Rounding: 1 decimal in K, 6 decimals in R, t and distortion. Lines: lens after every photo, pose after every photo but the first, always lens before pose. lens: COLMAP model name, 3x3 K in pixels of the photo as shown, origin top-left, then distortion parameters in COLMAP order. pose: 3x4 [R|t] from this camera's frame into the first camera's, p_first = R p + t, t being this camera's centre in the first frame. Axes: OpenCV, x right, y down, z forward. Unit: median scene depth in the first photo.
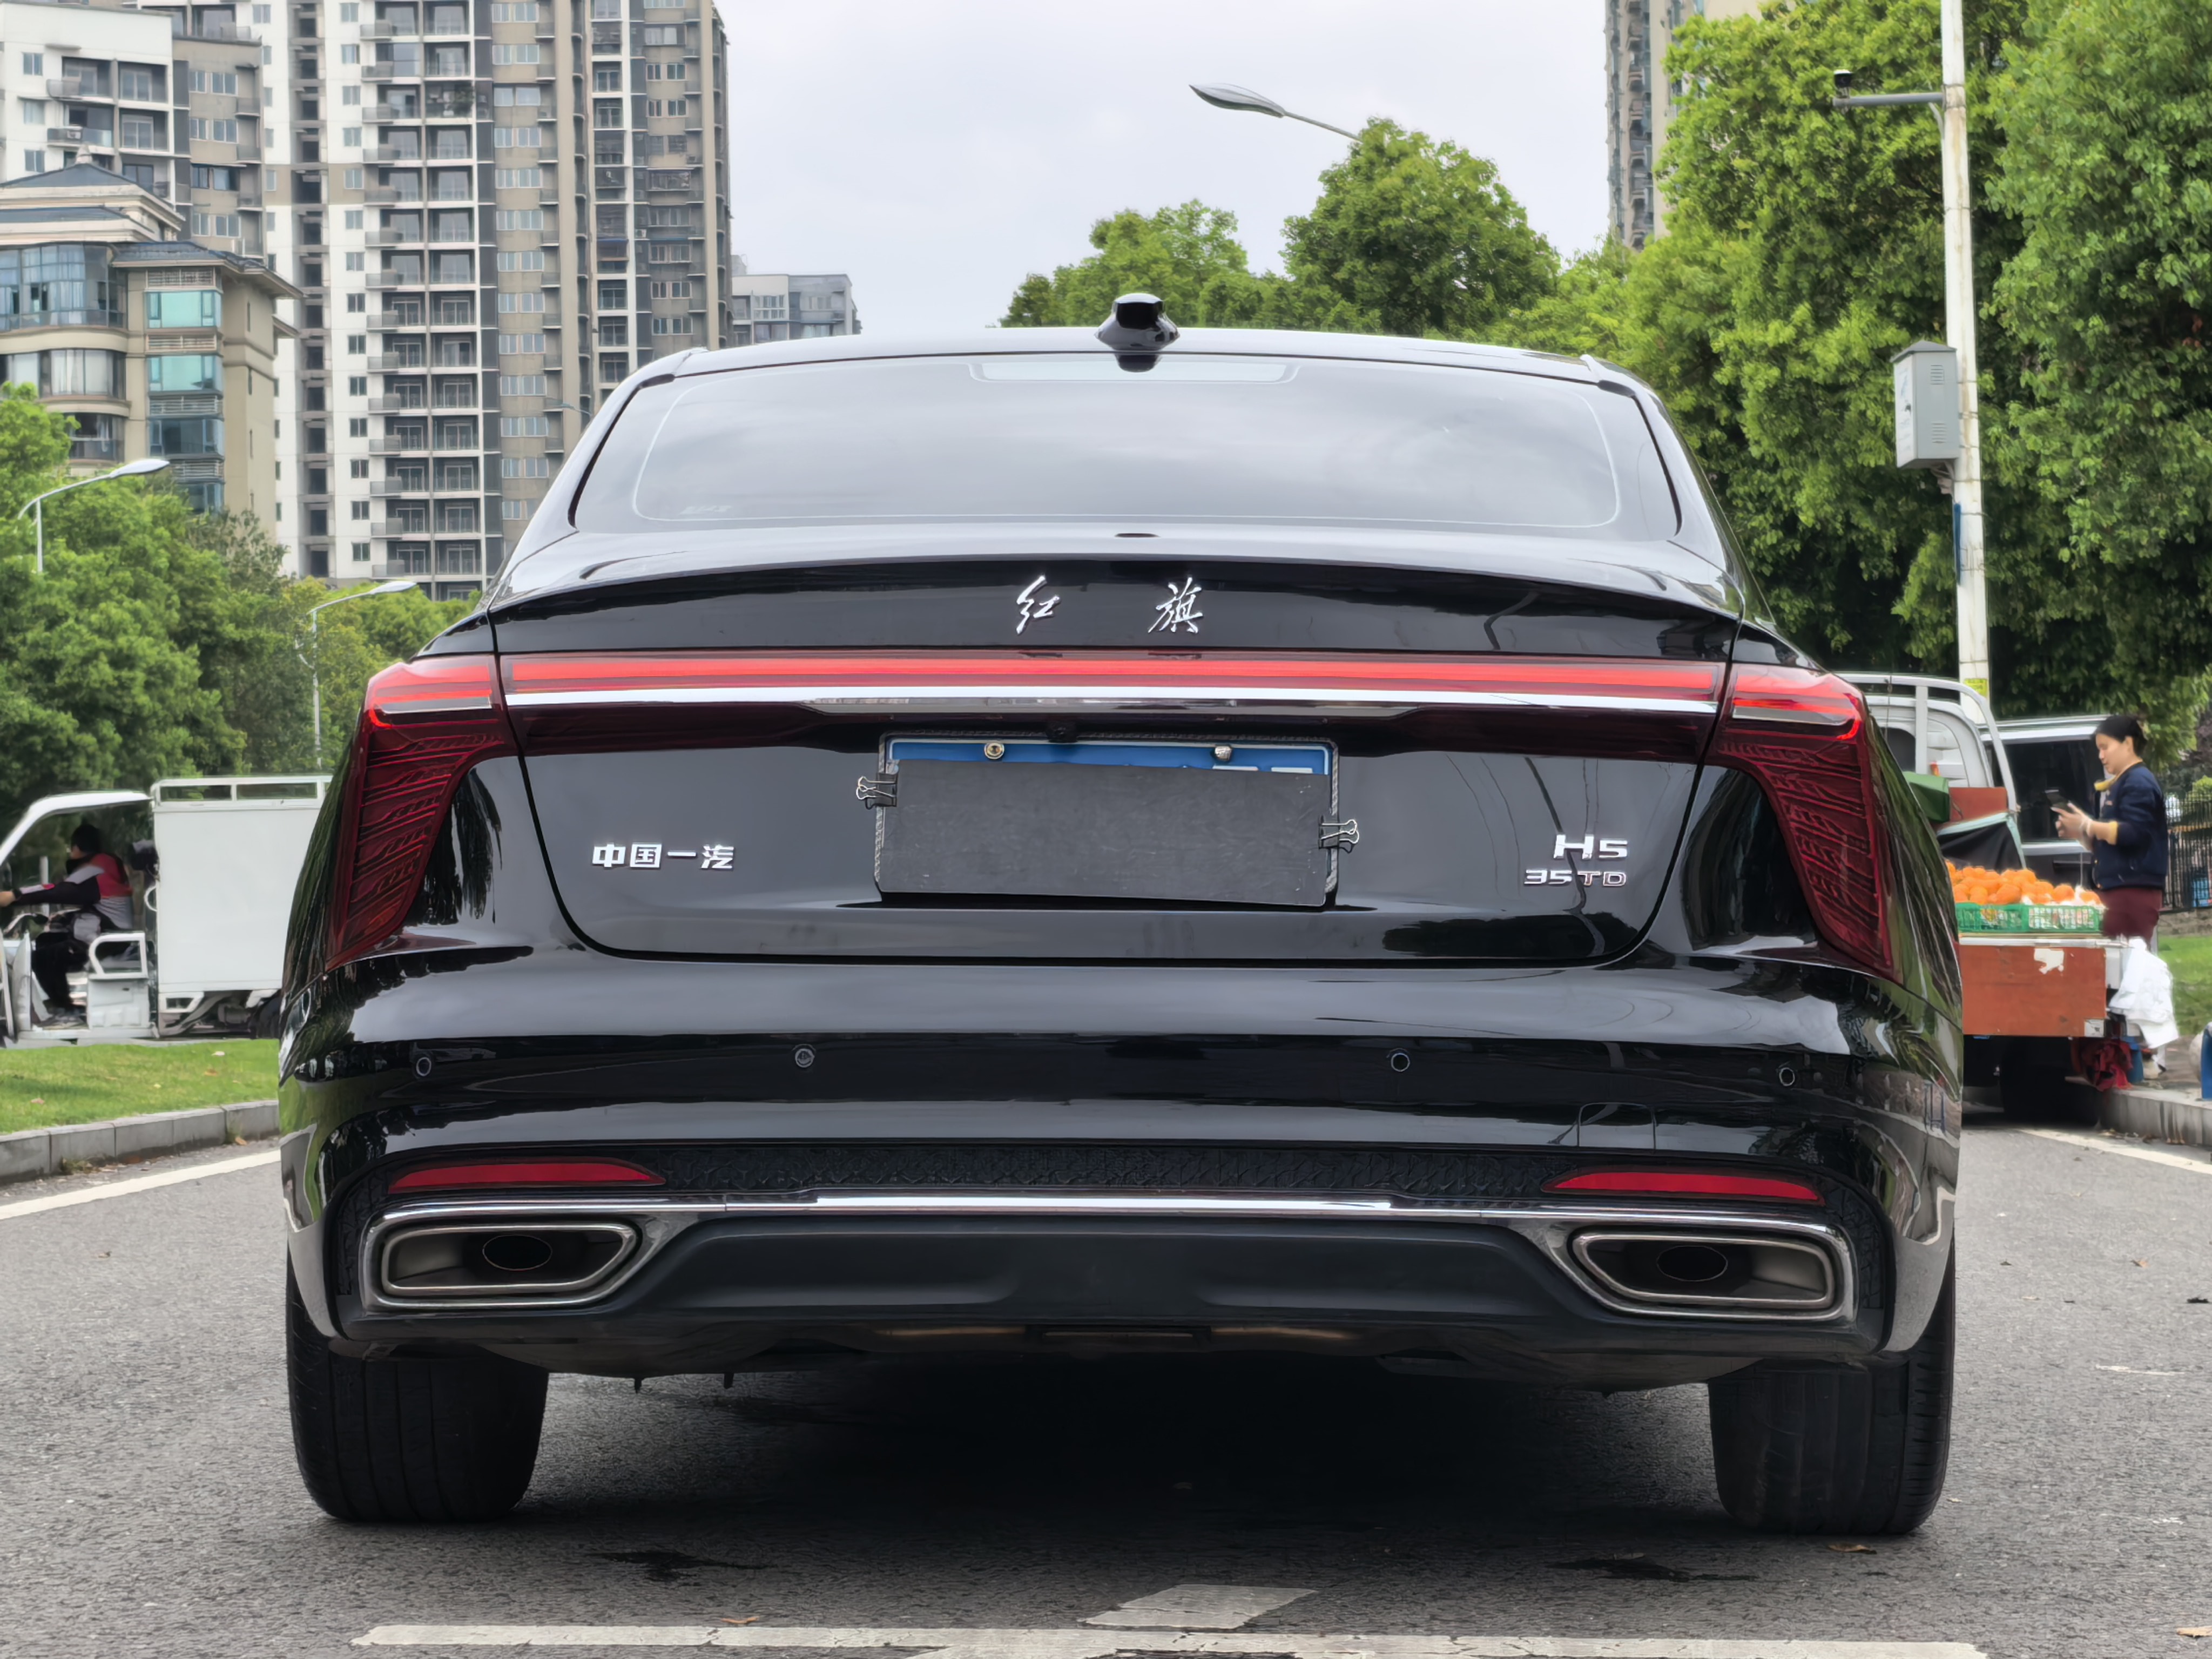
lens RADIAL K [[5879.7, 0, 1114.4], [0, 5879.7, 840.3], [0, 0, 1]] dist [0.080814, 0.000000]
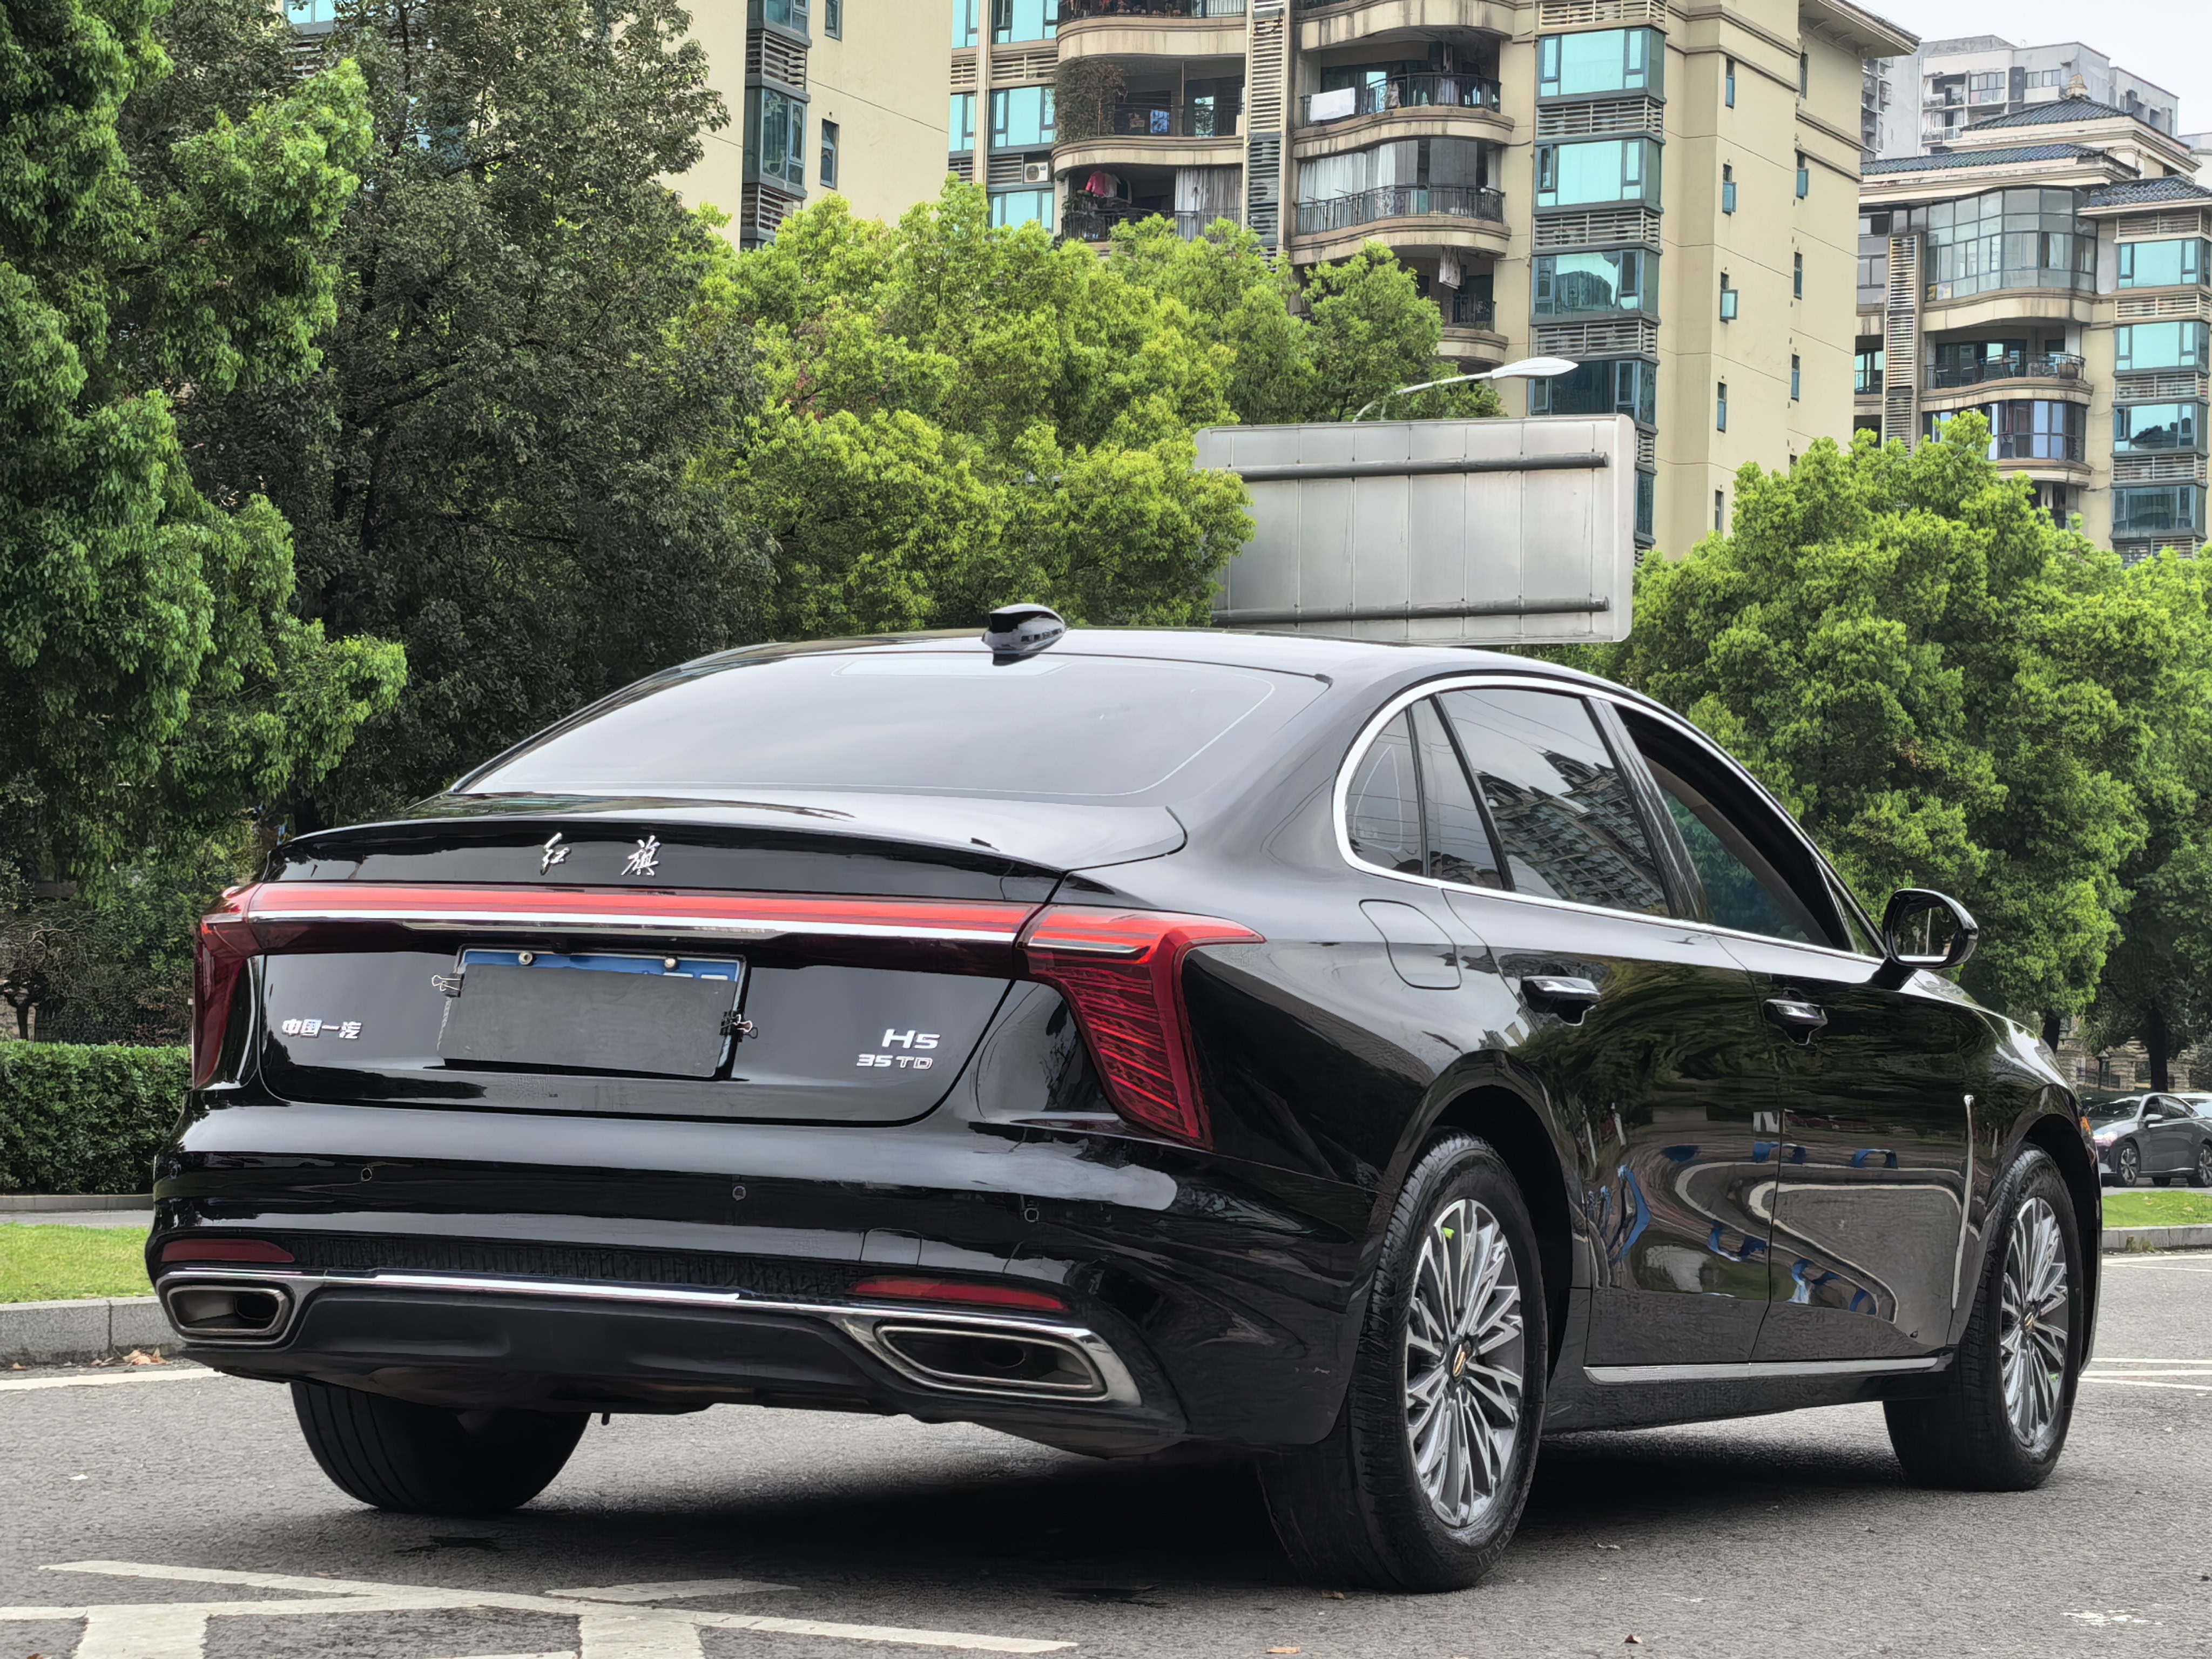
lens RADIAL K [[5879.7, 0, 1102.0], [0, 5879.7, 824.8], [0, 0, 1]] dist [0.080814, 0.000000]
pose [[0.913741, 0.012799, -0.406095, 0.667785], [-0.024312, 0.999435, -0.023205, -0.017887], [0.405568, 0.031077, 0.913536, -0.214507]]
